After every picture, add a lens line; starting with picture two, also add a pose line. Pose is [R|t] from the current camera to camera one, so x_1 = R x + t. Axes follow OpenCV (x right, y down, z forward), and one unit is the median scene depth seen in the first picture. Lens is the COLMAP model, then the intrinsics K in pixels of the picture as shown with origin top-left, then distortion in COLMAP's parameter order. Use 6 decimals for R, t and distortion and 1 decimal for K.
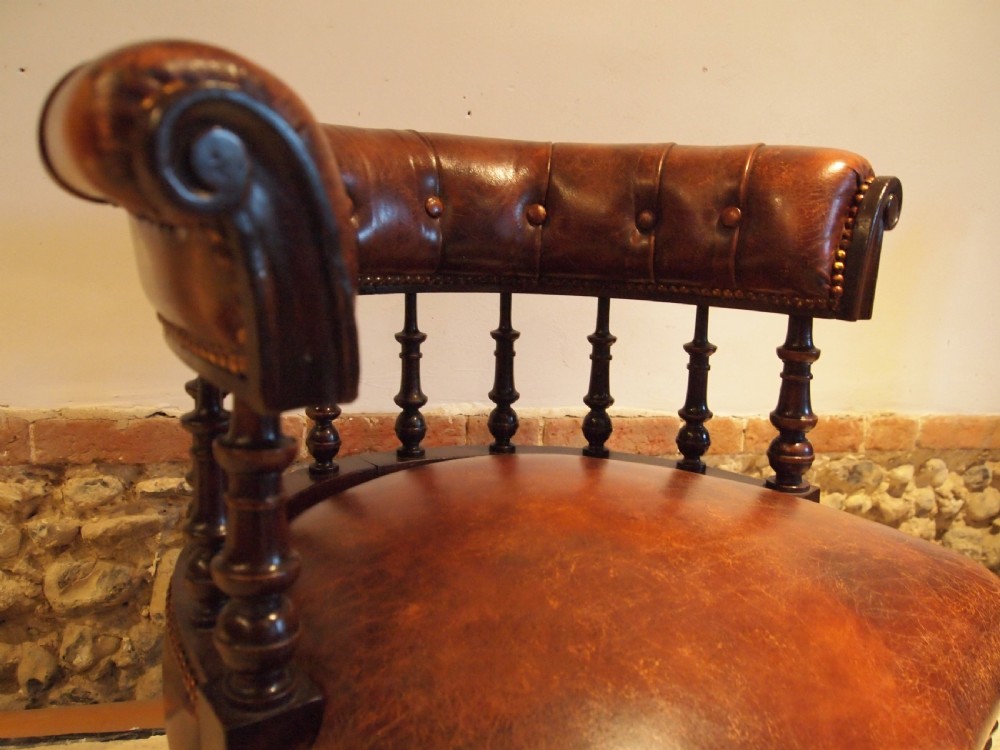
lens RADIAL K [[807.9, 0, 500.6], [0, 807.9, 378.7], [0, 0, 1]] dist [-0.044511, 0.001232]
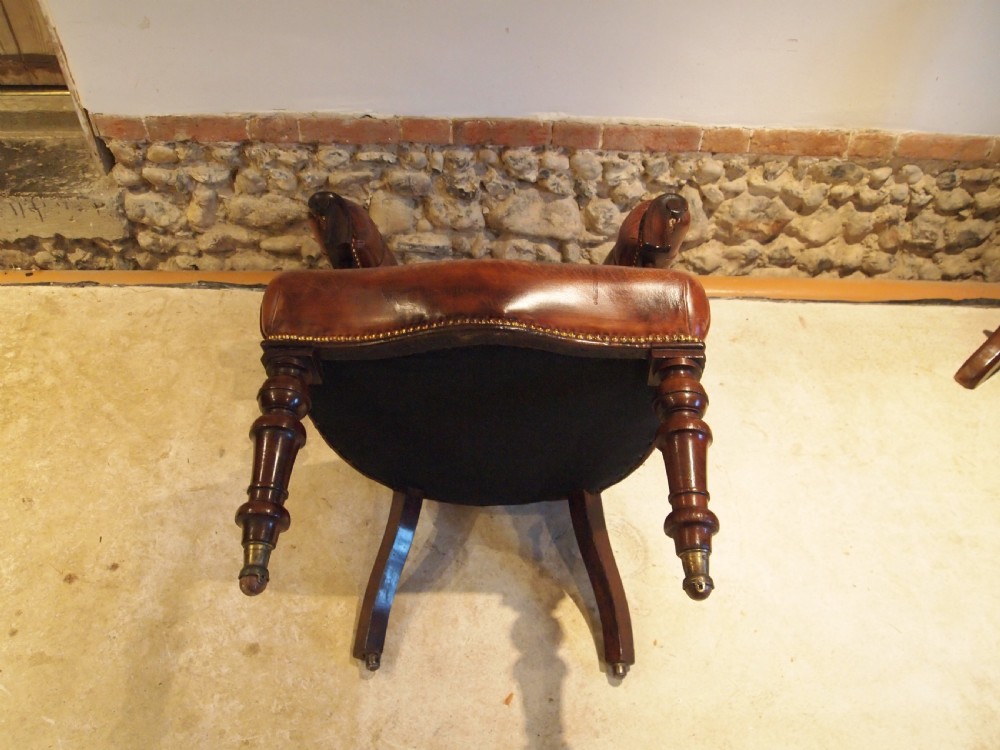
lens RADIAL K [[807.9, 0, 498.4], [0, 807.9, 379.1], [0, 0, 1]] dist [-0.044511, 0.001232]
pose [[0.967792, 0.139873, -0.209321, 0.267868], [-0.015578, 0.863131, 0.504740, -0.326541], [0.251271, -0.485222, 0.837510, -0.603170]]
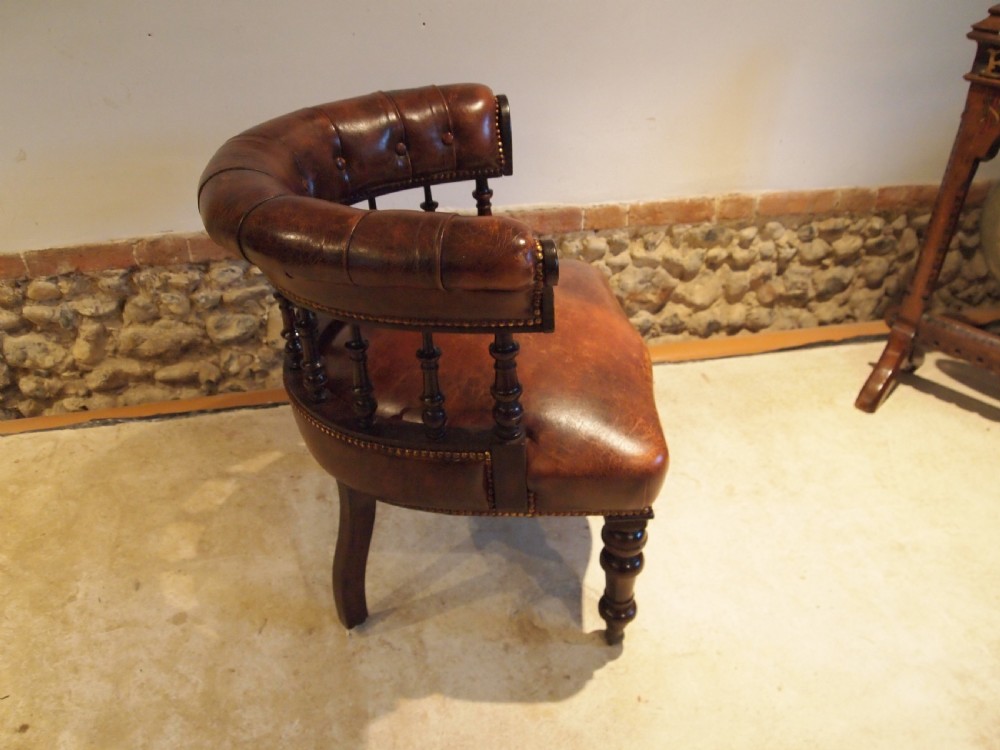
lens RADIAL K [[807.9, 0, 497.3], [0, 807.9, 376.0], [0, 0, 1]] dist [-0.044511, 0.001232]
pose [[0.996244, -0.029653, -0.081353, 0.203211], [0.055358, 0.940563, 0.335077, -0.199198], [0.066582, -0.338322, 0.938672, -0.651960]]
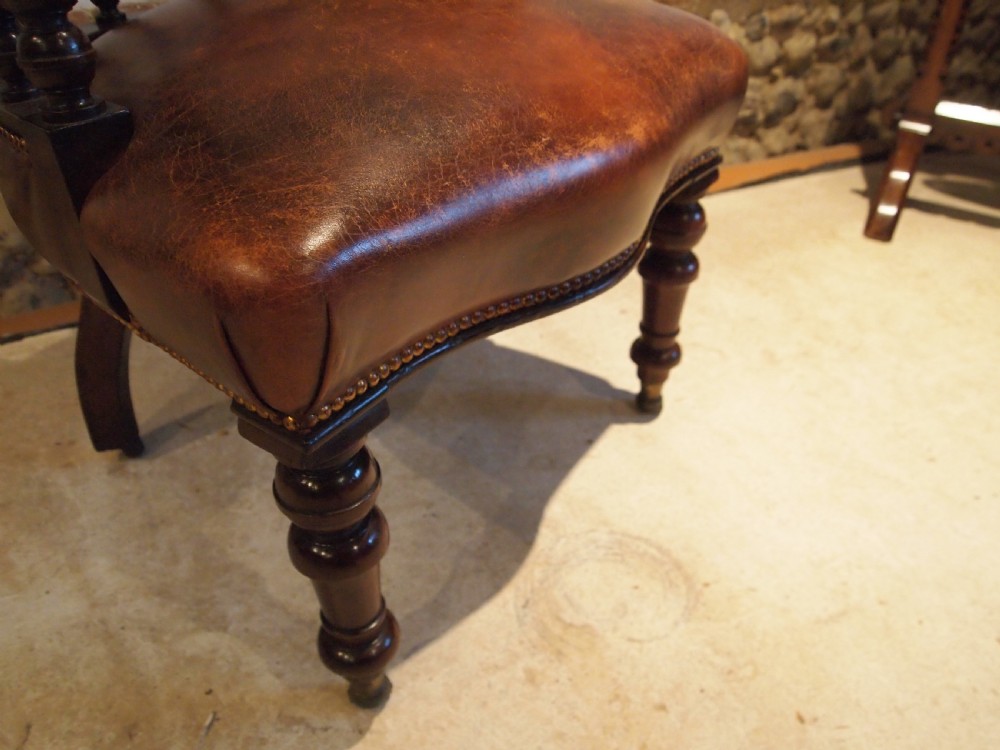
lens RADIAL K [[807.9, 0, 500.0], [0, 807.9, 373.5], [0, 0, 1]] dist [-0.044511, 0.001232]
pose [[0.974897, -0.170035, 0.143749, 0.028552], [0.102471, 0.915810, 0.388319, 0.131864], [-0.197674, -0.363841, 0.910244, -0.126820]]
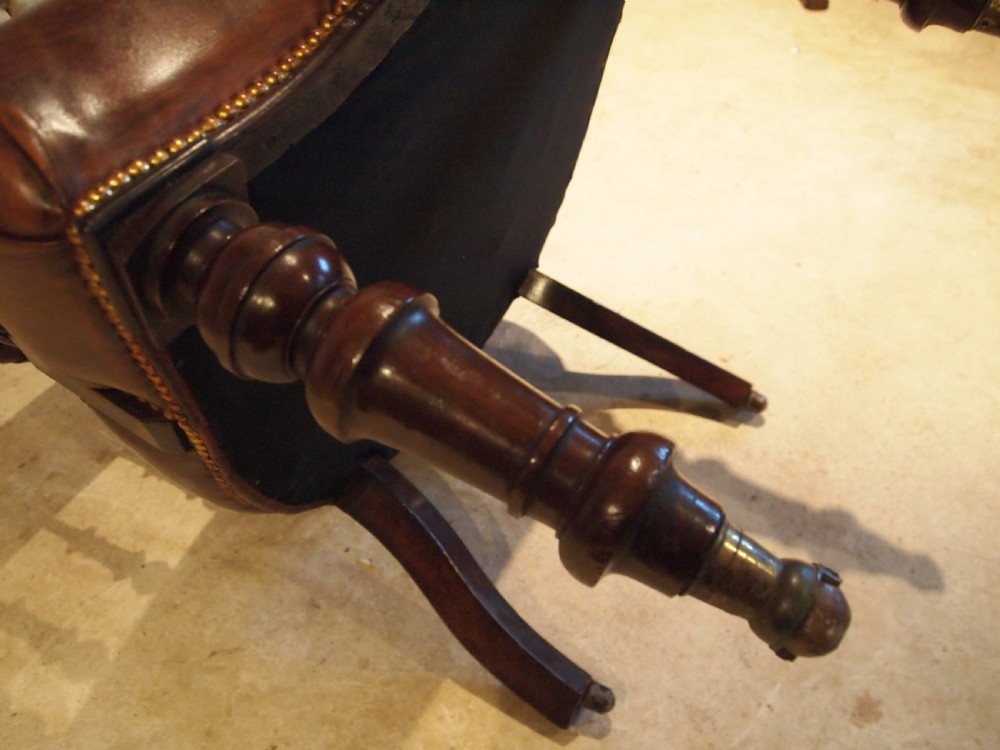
lens RADIAL K [[807.9, 0, 492.3], [0, 807.9, 377.7], [0, 0, 1]] dist [-0.044511, 0.001232]
pose [[0.700986, -0.585385, 0.407362, -0.266224], [0.267894, 0.745497, 0.610301, 0.030305], [-0.660948, -0.318683, 0.679403, -0.159805]]
